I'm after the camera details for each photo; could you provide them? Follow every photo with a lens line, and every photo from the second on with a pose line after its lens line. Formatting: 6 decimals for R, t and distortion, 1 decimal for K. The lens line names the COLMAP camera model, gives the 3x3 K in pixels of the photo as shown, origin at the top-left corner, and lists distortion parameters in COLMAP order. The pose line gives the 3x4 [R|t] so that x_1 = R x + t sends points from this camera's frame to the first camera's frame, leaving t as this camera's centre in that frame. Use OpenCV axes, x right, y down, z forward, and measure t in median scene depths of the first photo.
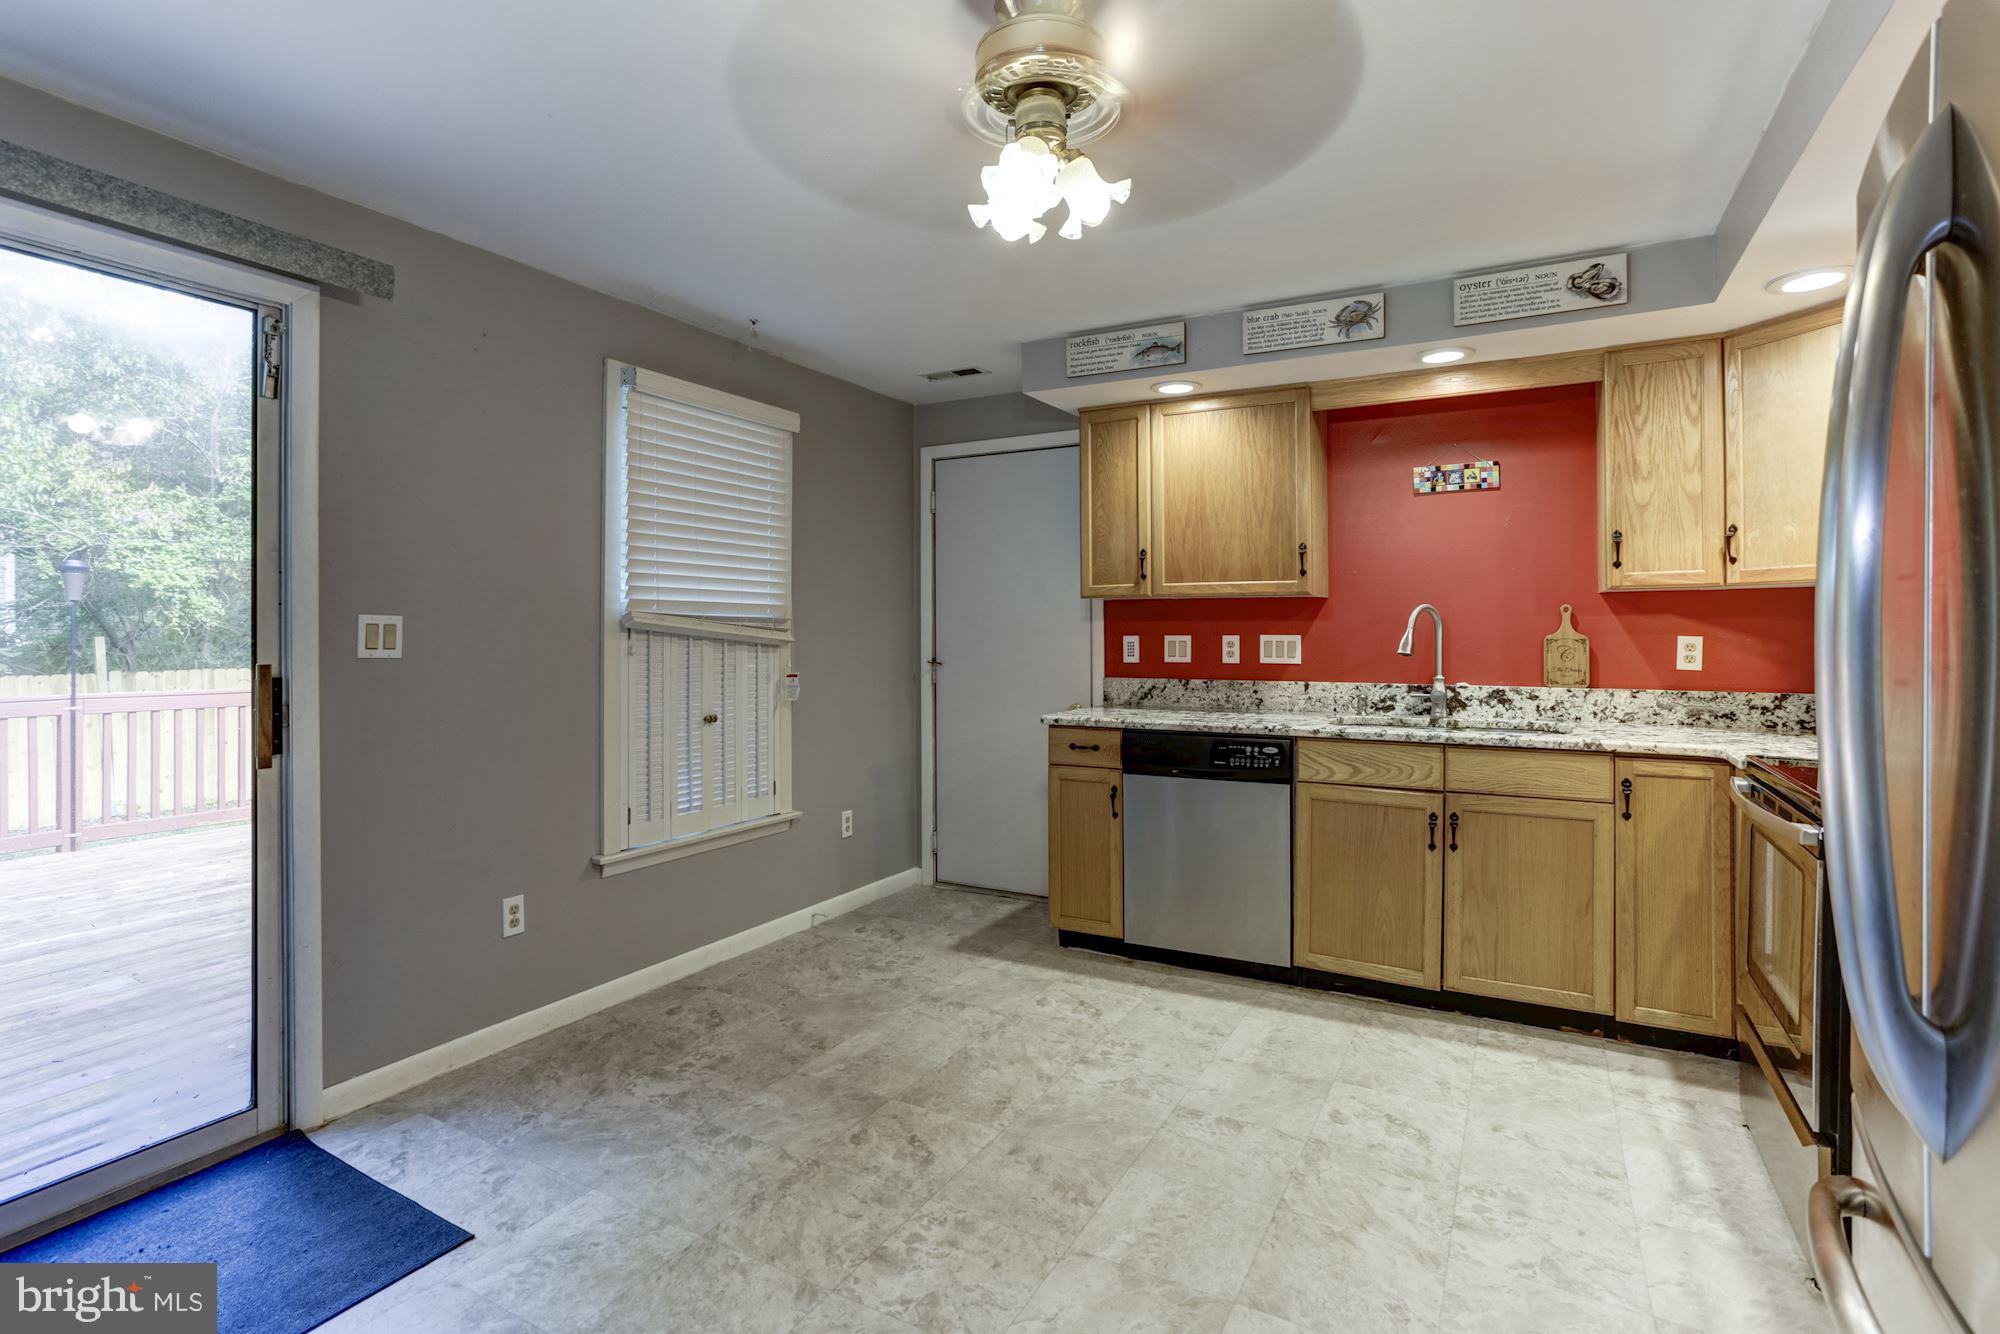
lens RADIAL K [[973.4, 0, 1000.5], [0, 973.4, 630.5], [0, 0, 1]] dist [-0.060008, 0.036771]
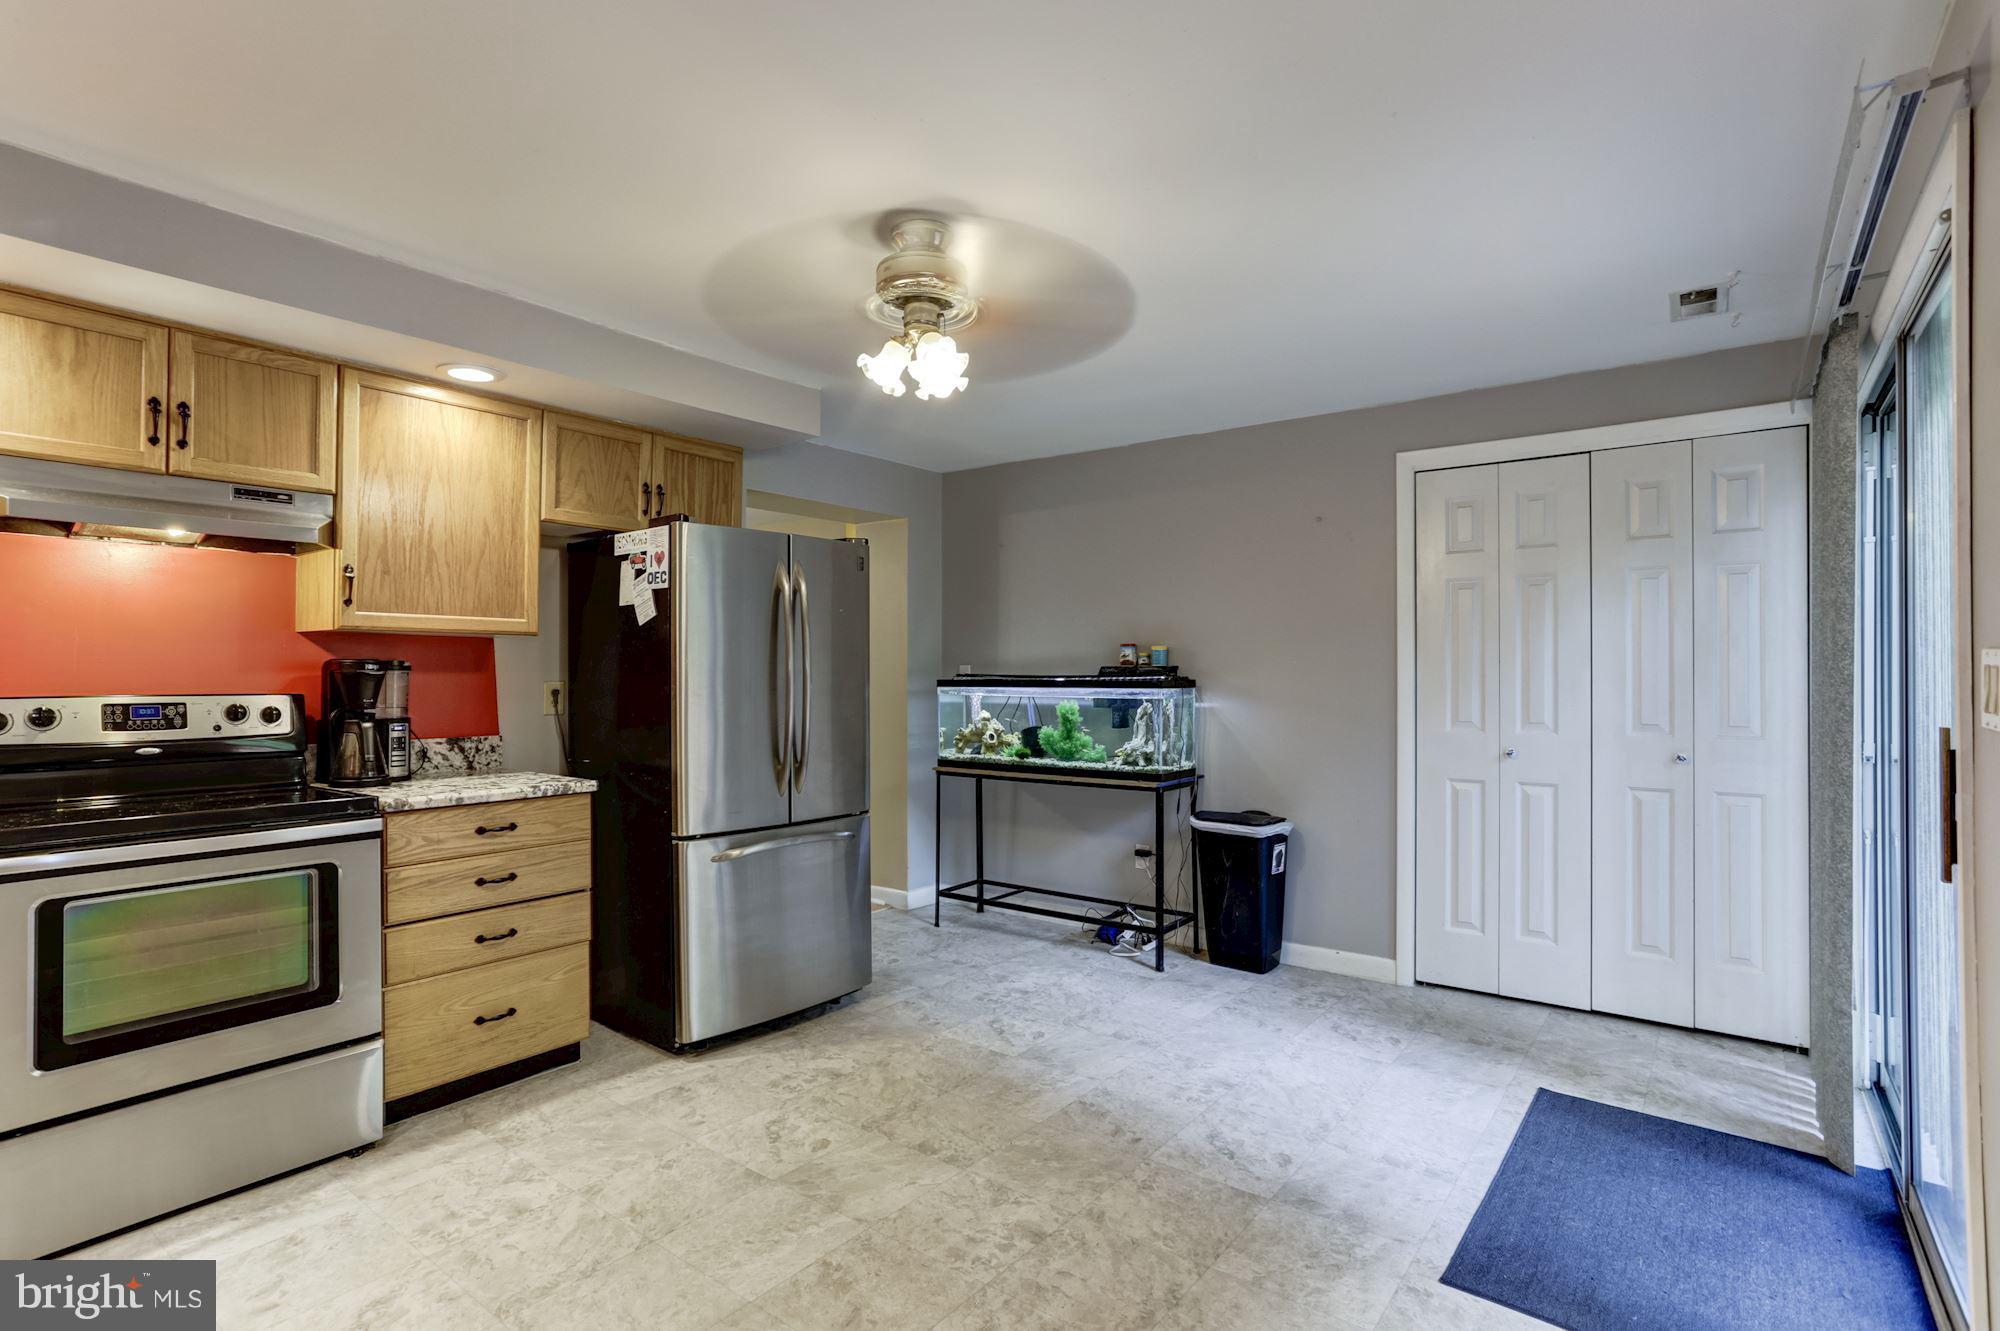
lens RADIAL K [[948.4, 0, 1045.4], [0, 948.4, 656.3], [0, 0, 1]] dist [-0.060003, 0.032625]
pose [[-0.994747, 0.000712, 0.102365, -0.145771], [-0.000565, 0.999922, -0.012439, -0.007200], [-0.102366, -0.012432, -0.994669, 1.231536]]
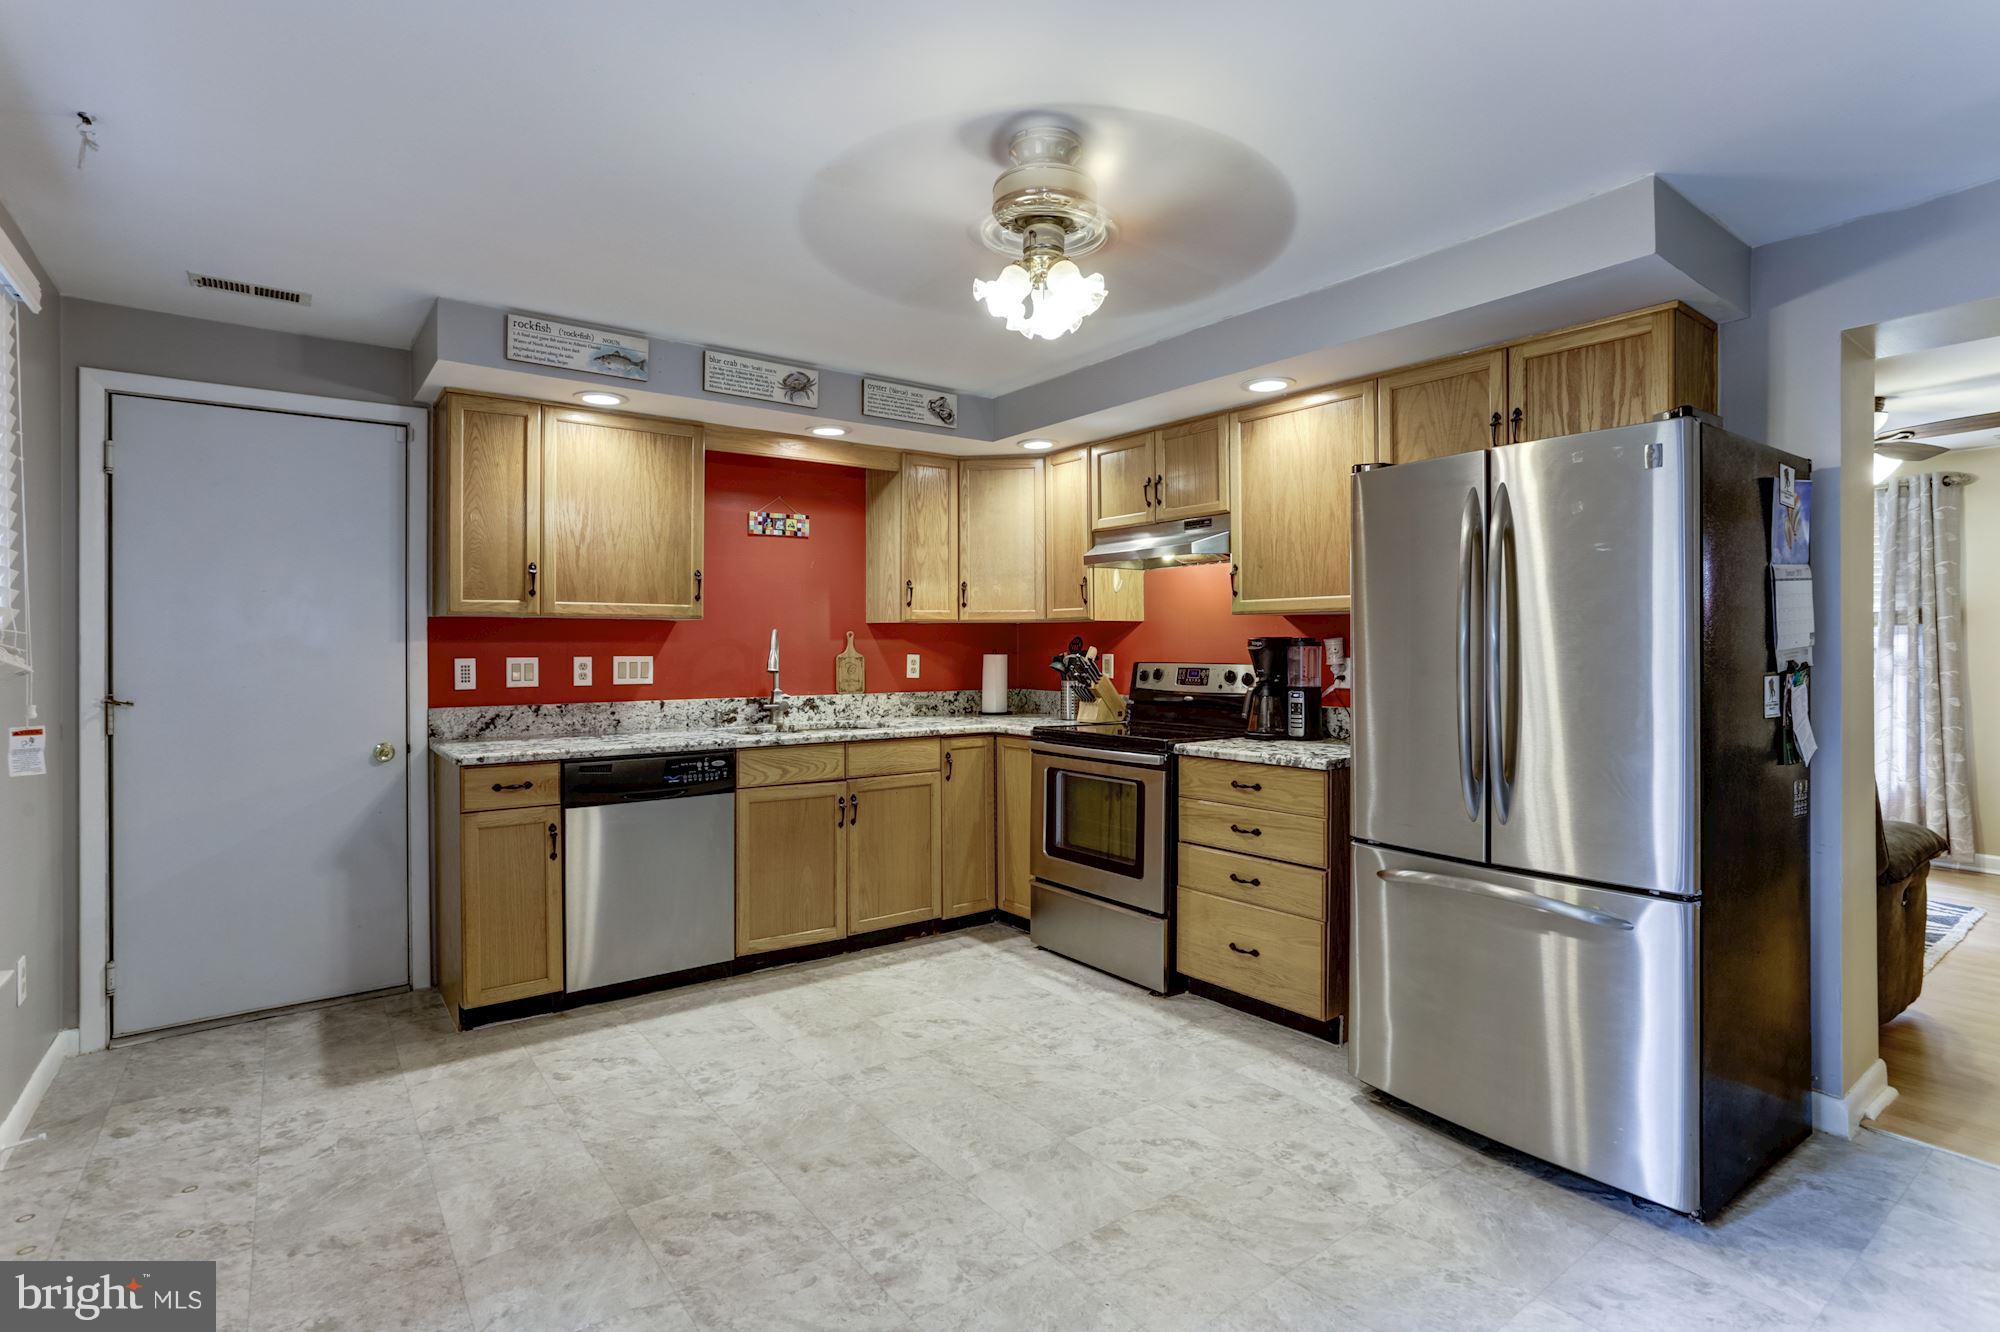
lens RADIAL K [[985.9, 0, 966.9], [0, 985.9, 648.7], [0, 0, 1]] dist [-0.061093, 0.040721]
pose [[0.409736, -0.000366, 0.912204, -0.595718], [0.002371, 0.999997, -0.000664, -0.002057], [-0.912201, 0.002435, 0.409736, 0.297914]]
